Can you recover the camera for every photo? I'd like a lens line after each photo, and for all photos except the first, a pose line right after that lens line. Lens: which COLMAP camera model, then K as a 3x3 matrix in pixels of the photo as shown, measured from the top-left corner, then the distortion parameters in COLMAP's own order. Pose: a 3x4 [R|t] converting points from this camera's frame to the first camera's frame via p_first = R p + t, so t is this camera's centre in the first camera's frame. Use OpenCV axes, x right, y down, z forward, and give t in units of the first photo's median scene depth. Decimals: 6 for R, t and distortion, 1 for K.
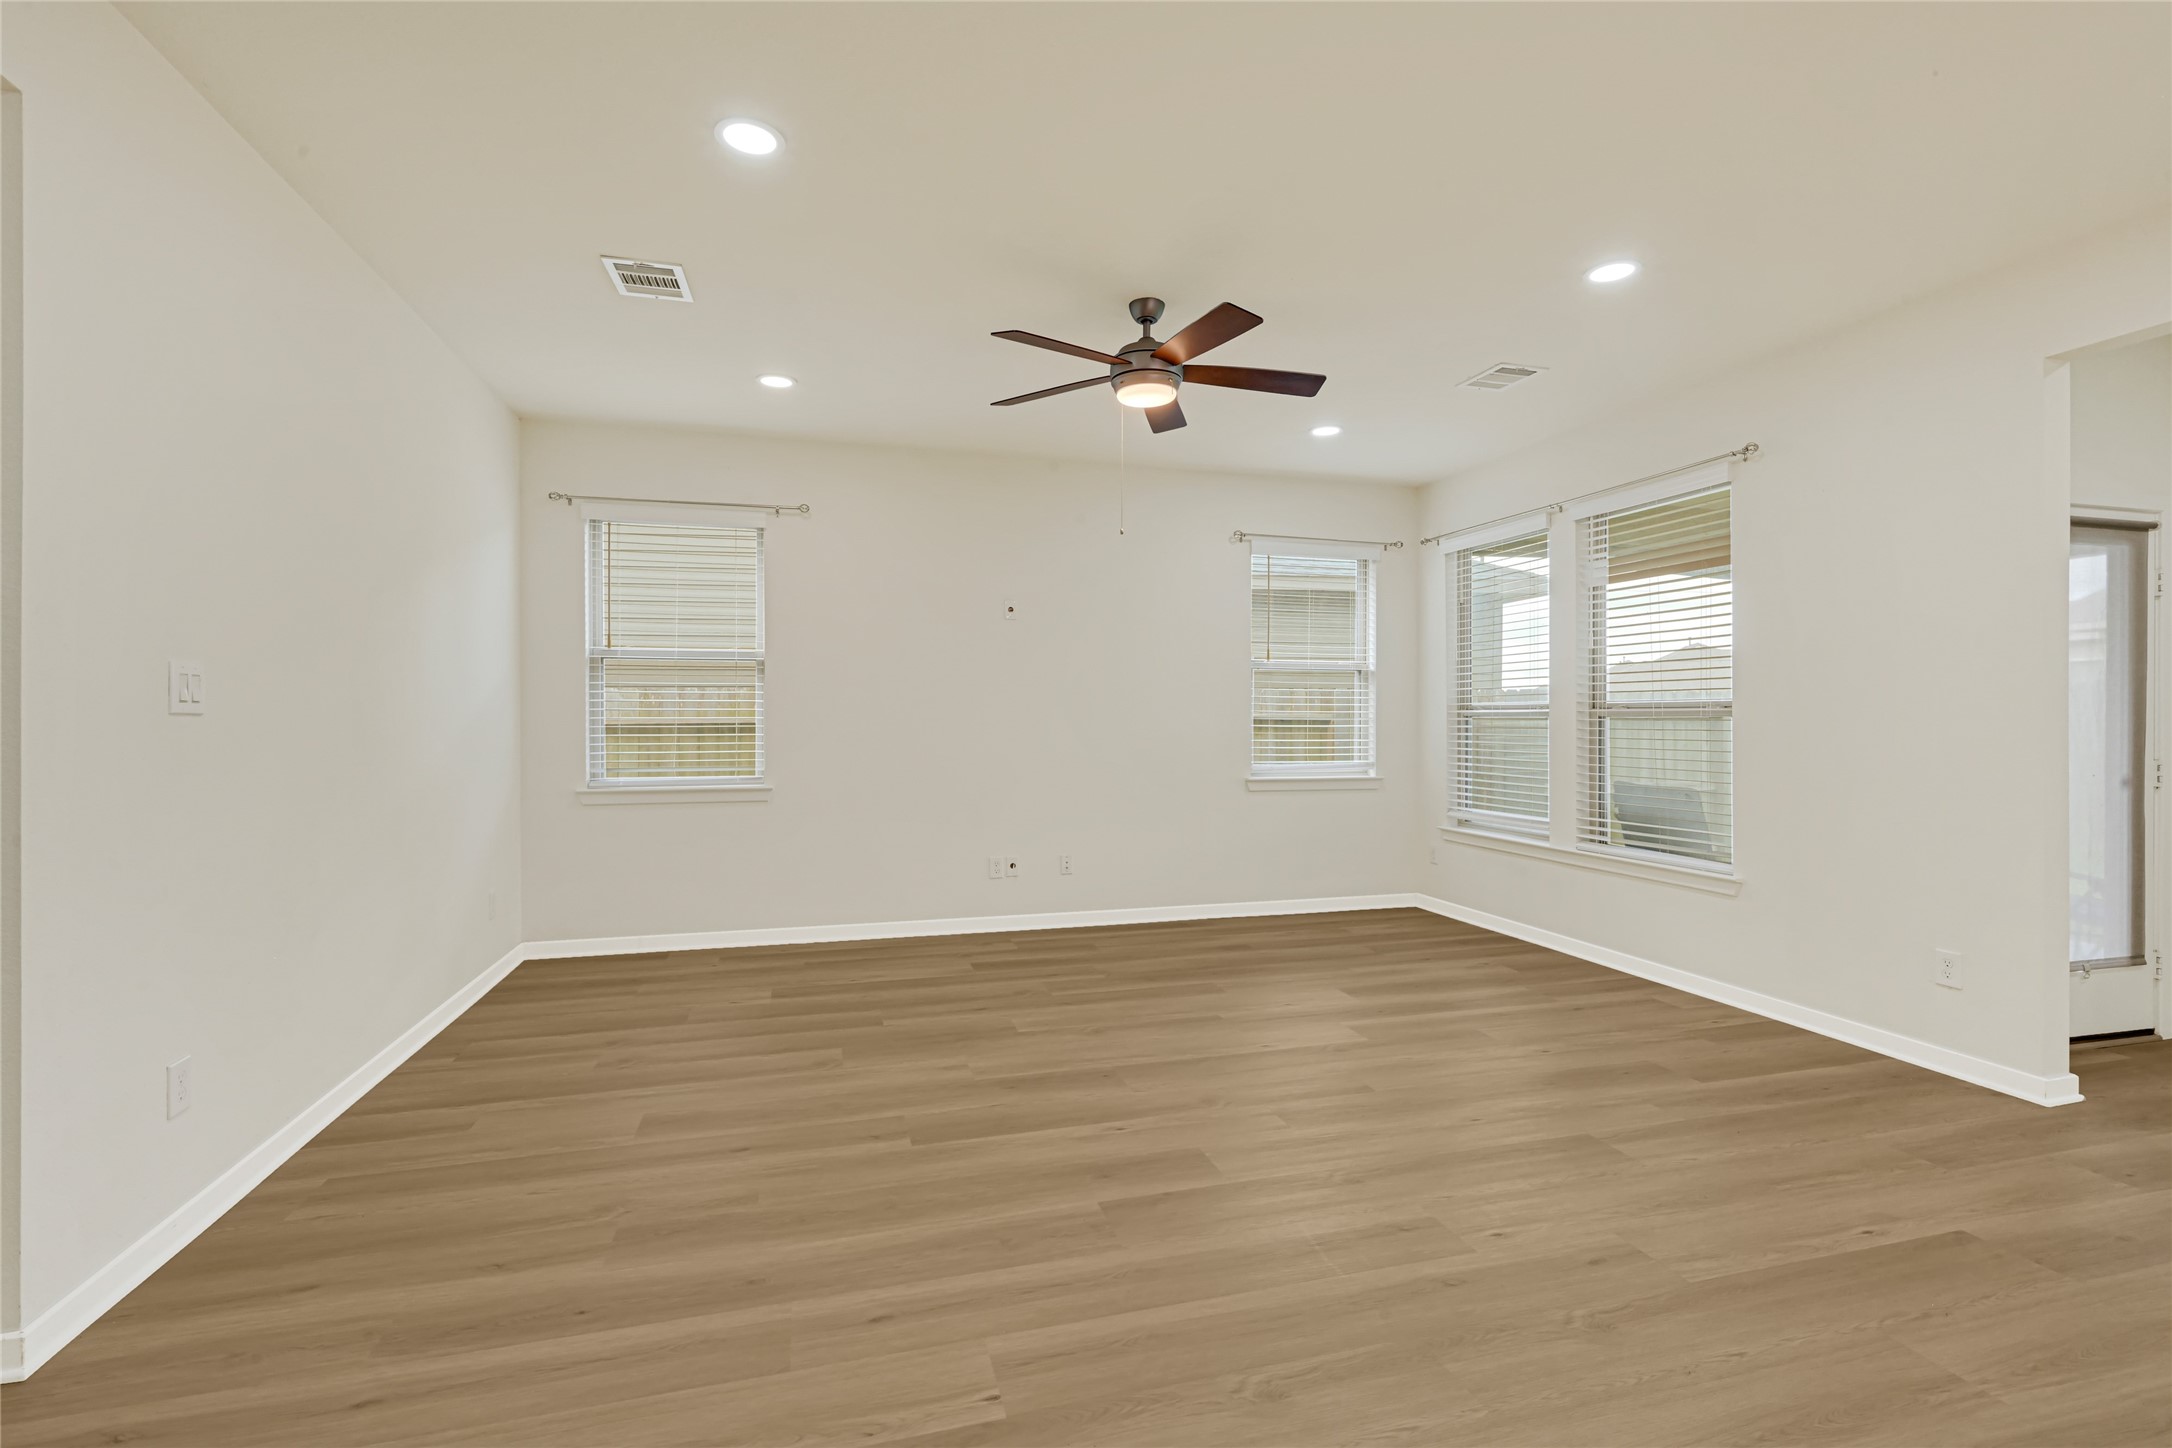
lens RADIAL K [[965.4, 0, 1084.0], [0, 965.4, 721.0], [0, 0, 1]] dist [-0.000907, 0.000416]
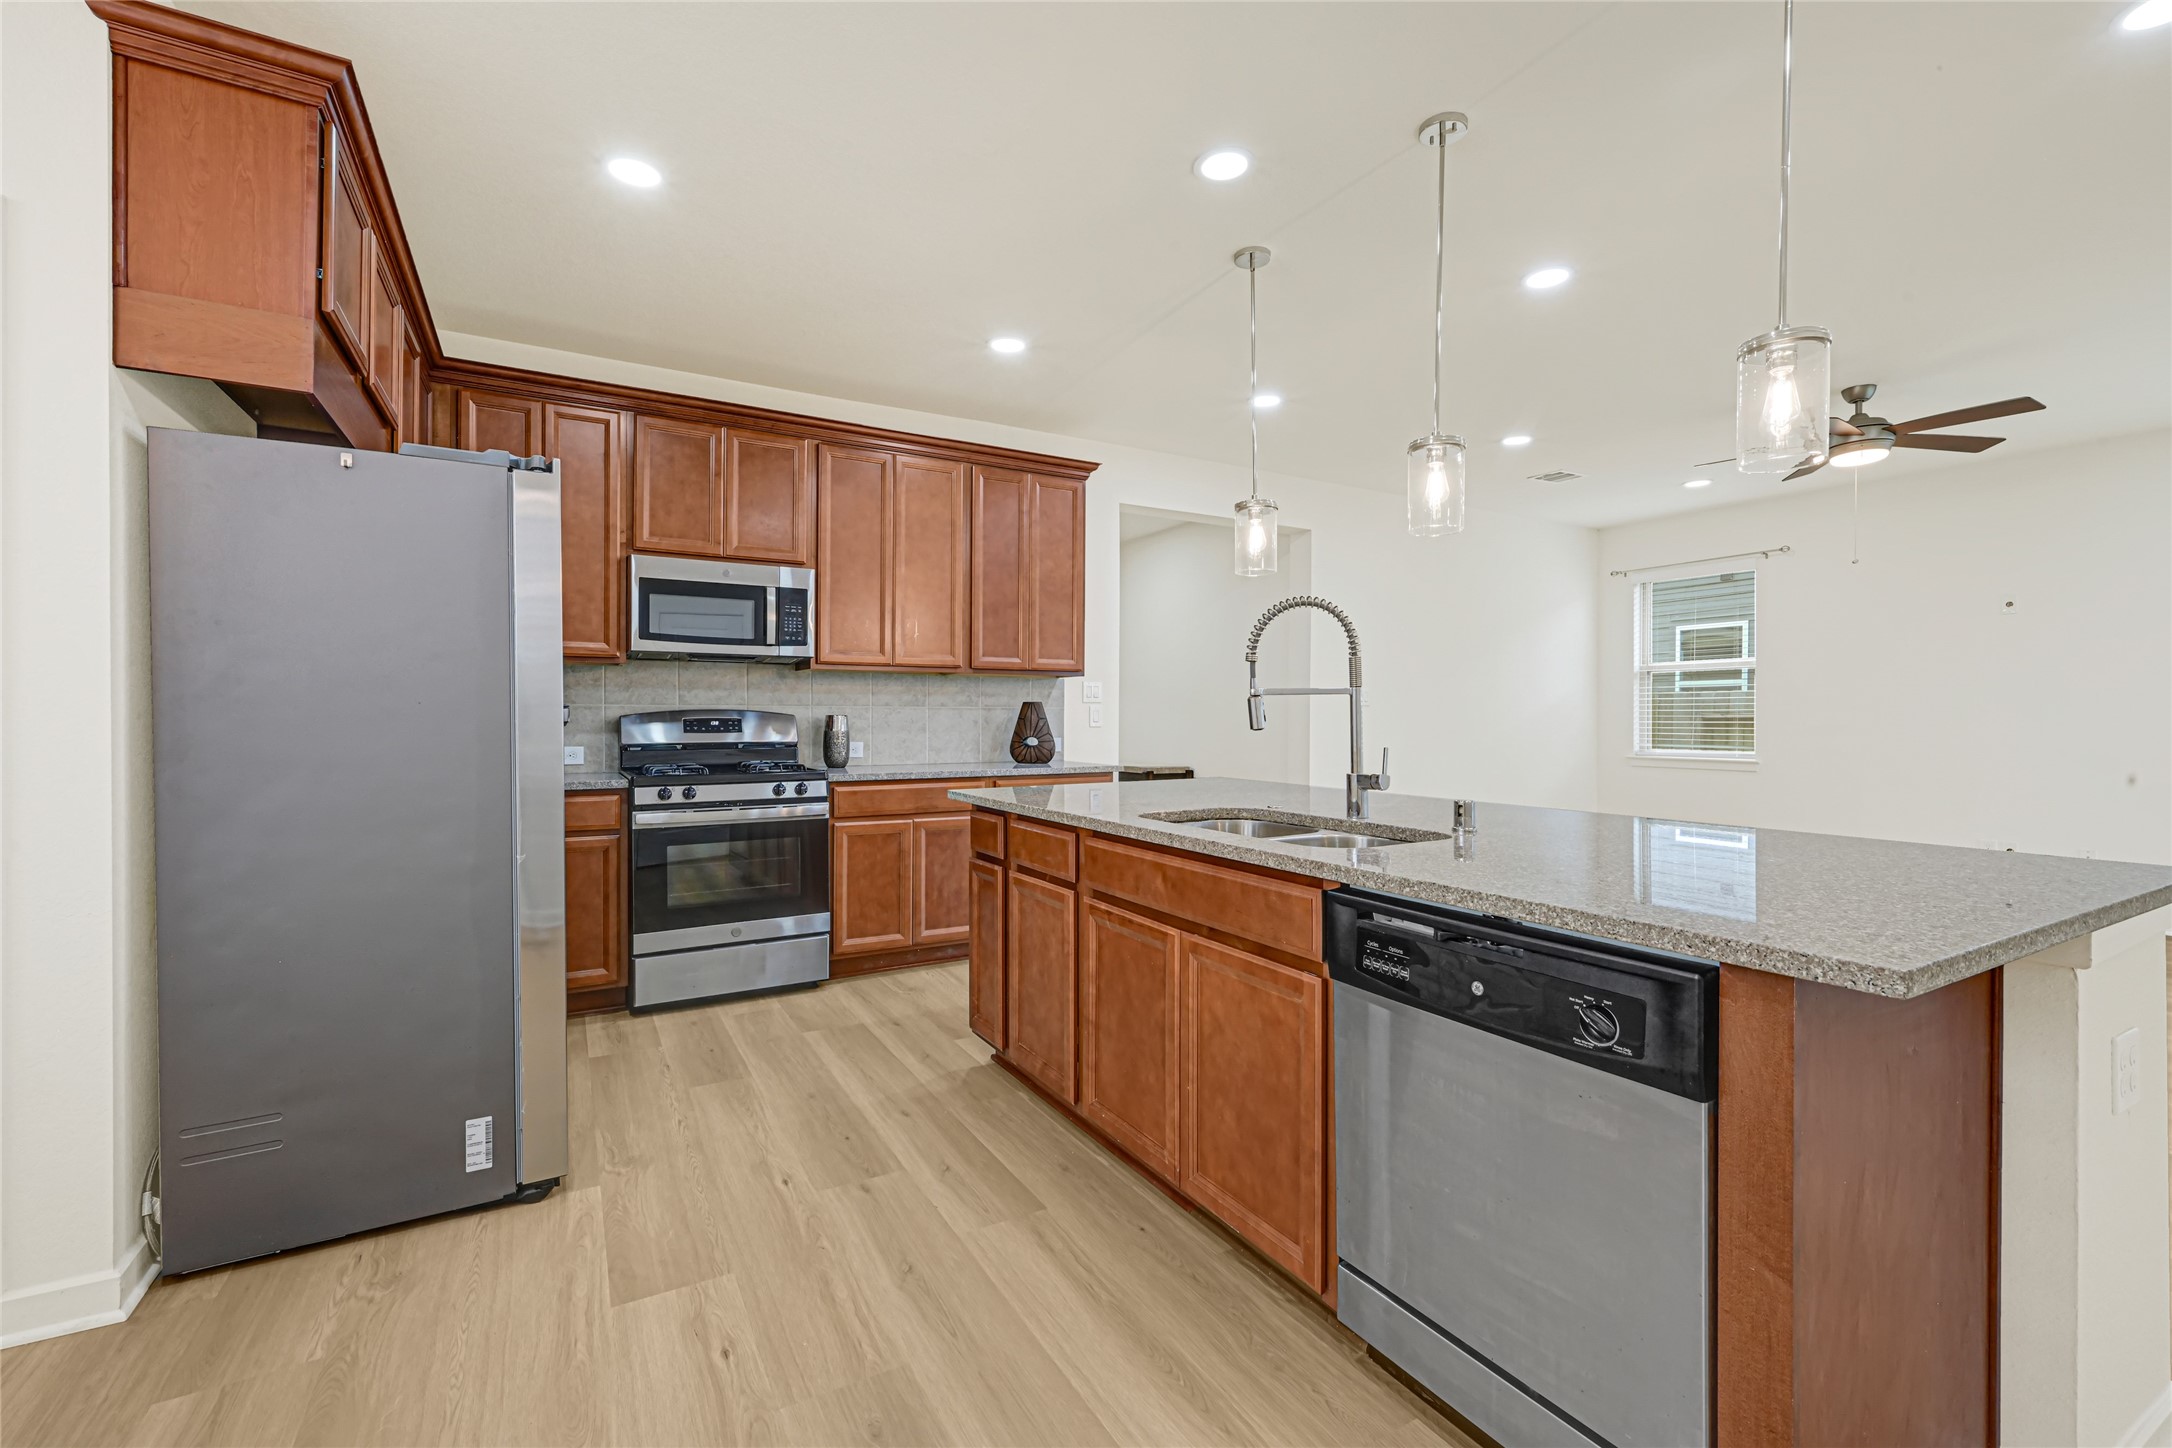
lens RADIAL K [[922.6, 0, 1092.3], [0, 922.6, 720.7], [0, 0, 1]] dist [0.000989, -0.000643]
pose [[0.252413, 0.003460, -0.967613, 0.819027], [-0.008813, 0.999960, 0.001277, 0.021832], [0.967580, 0.008206, 0.252433, -0.257982]]
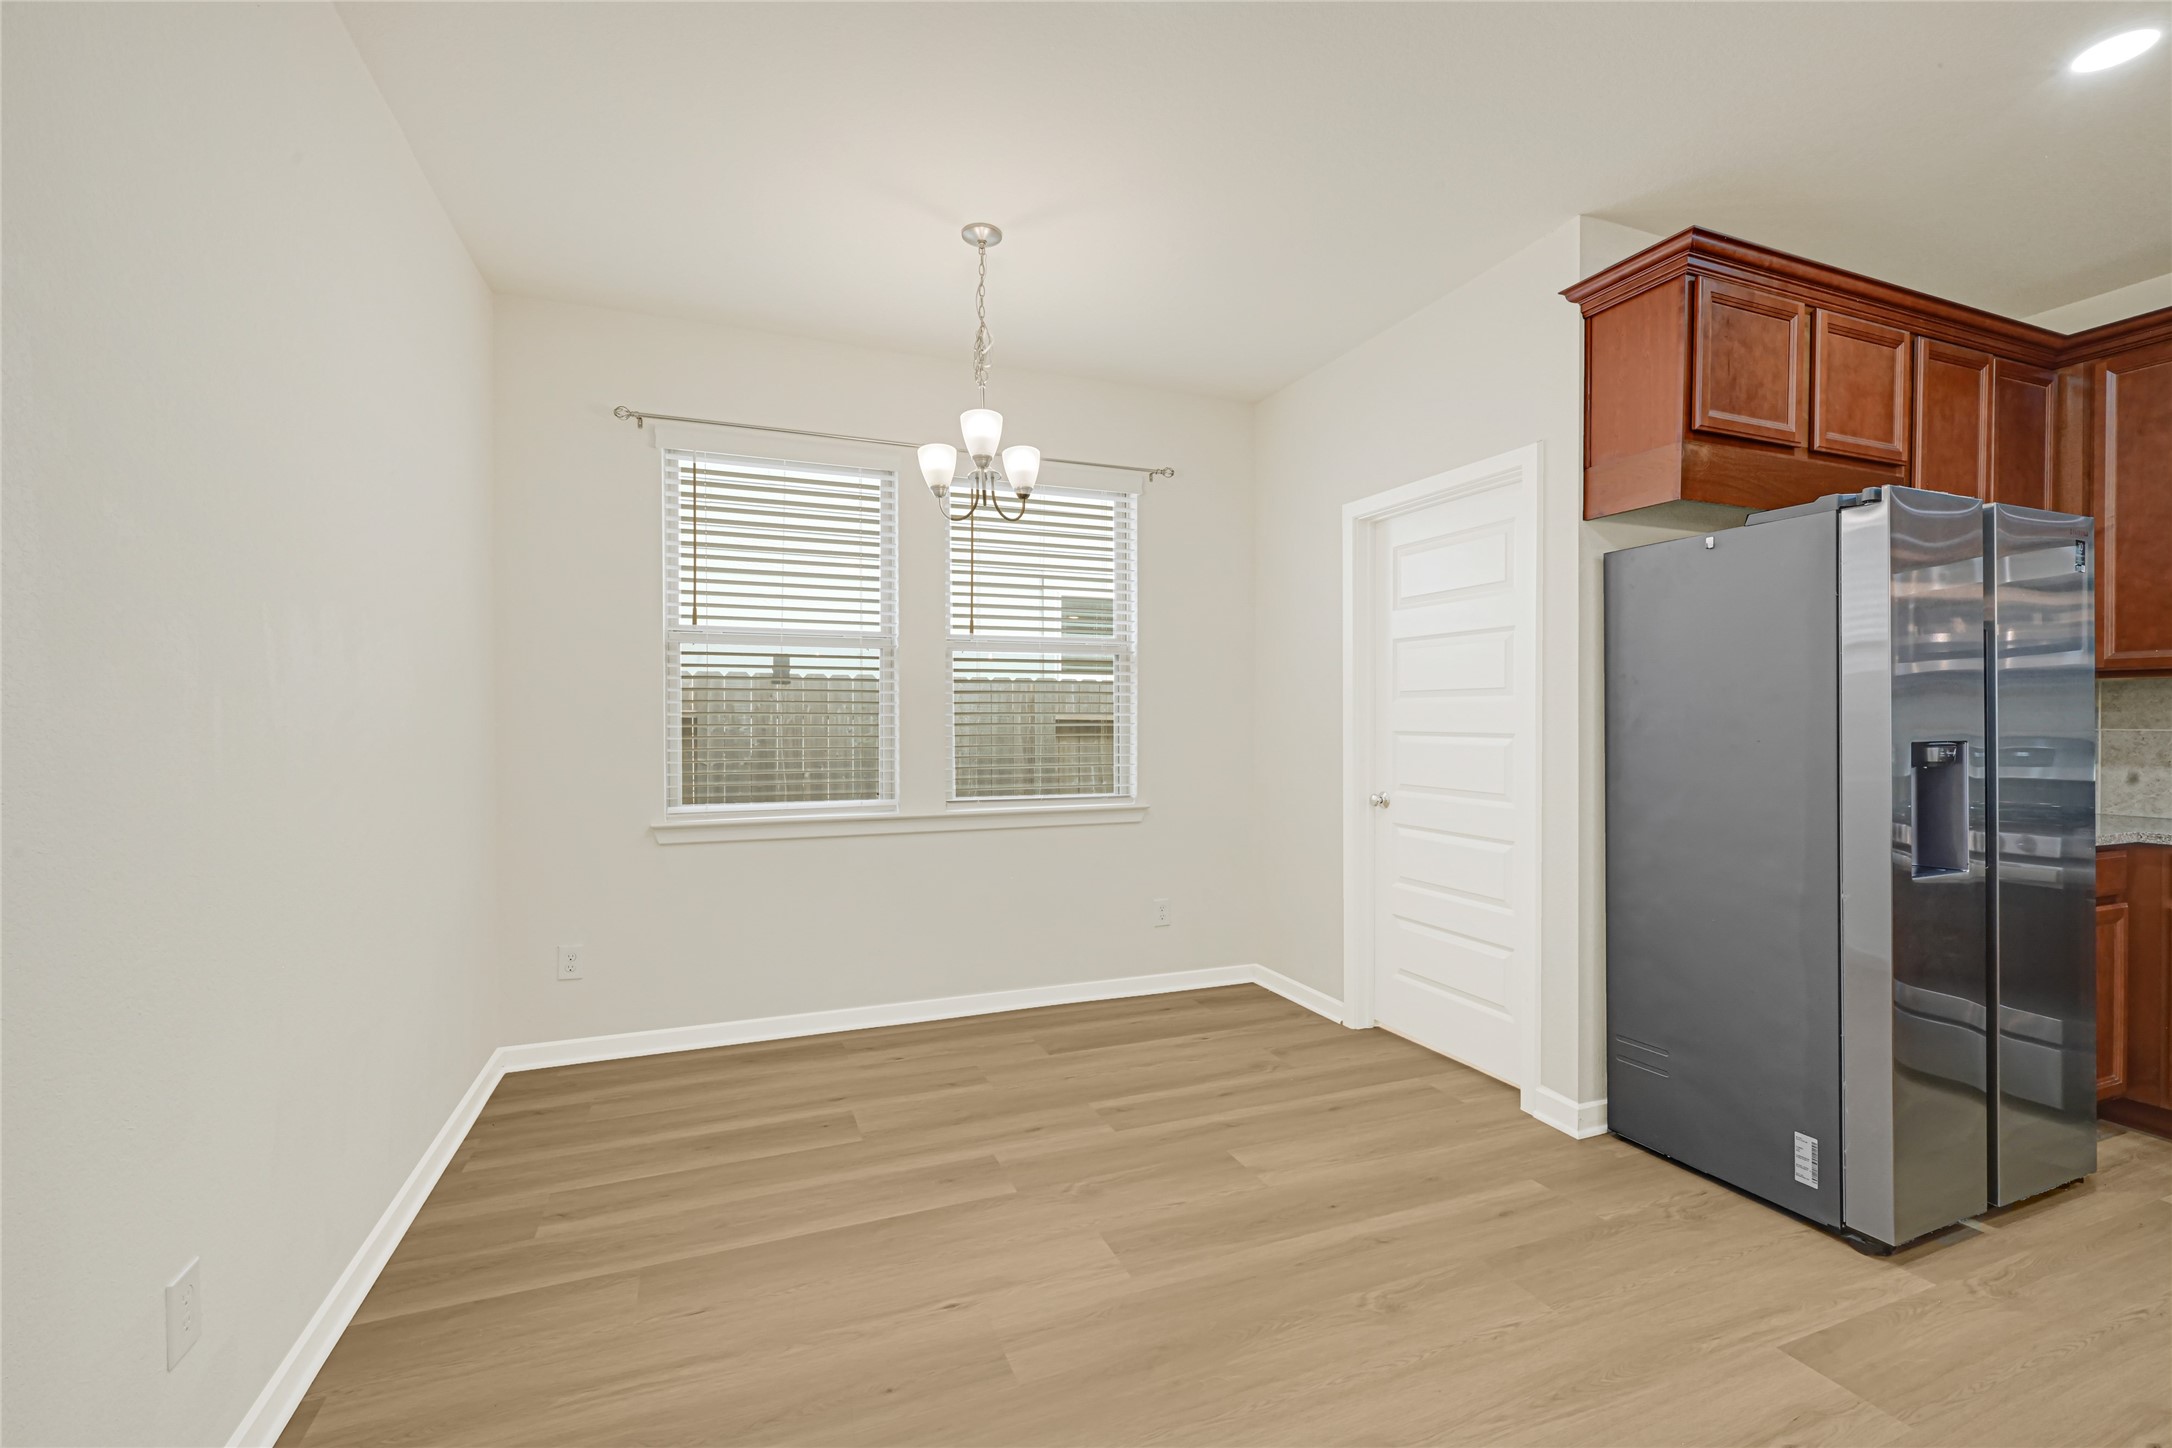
lens RADIAL K [[922.6, 0, 1086.4], [0, 922.6, 728.8], [0, 0, 1]] dist [0.000989, -0.000643]
pose [[-0.994553, 0.000320, -0.104233, 0.719413], [-0.001478, 0.999851, 0.017173, 0.000736], [0.104223, 0.017234, -0.994405, 0.016830]]
